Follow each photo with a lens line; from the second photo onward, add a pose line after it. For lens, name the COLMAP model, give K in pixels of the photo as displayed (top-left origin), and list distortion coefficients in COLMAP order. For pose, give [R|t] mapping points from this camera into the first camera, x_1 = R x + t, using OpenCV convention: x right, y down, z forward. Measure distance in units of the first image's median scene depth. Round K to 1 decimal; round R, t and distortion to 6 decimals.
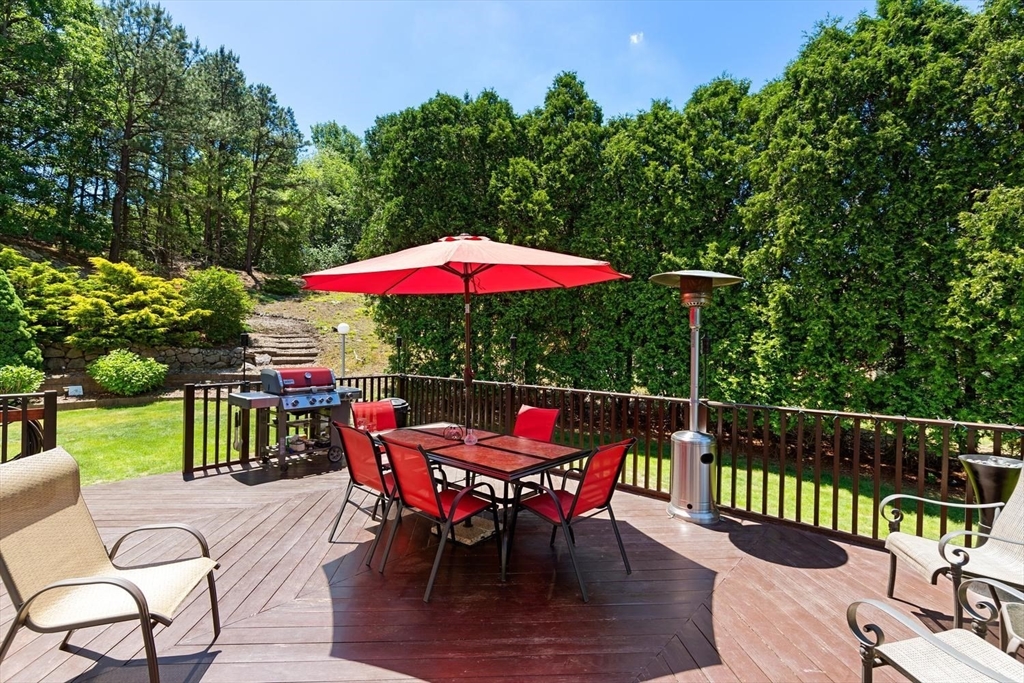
lens RADIAL K [[475.0, 0, 503.8], [0, 475.0, 342.1], [0, 0, 1]] dist [-0.000509, -0.000076]
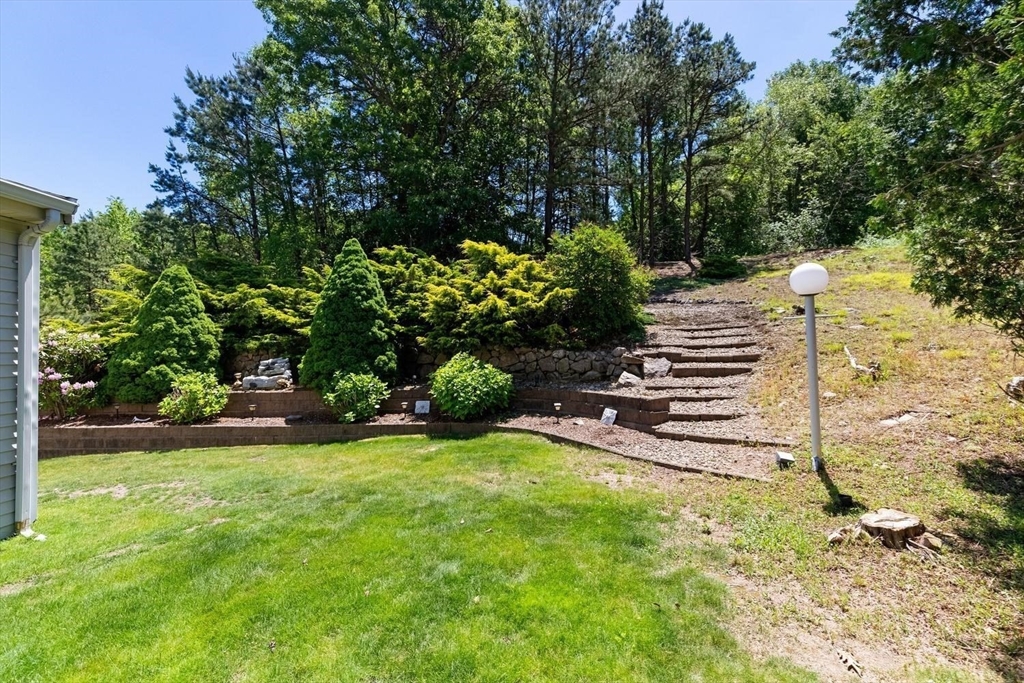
lens RADIAL K [[475.0, 0, 503.8], [0, 475.0, 342.1], [0, 0, 1]] dist [-0.000509, -0.000076]
pose [[0.603532, -0.039453, -0.796362, -0.166824], [0.025057, 0.999220, -0.030513, 0.019333], [0.796945, -0.001539, 0.604050, 0.516856]]
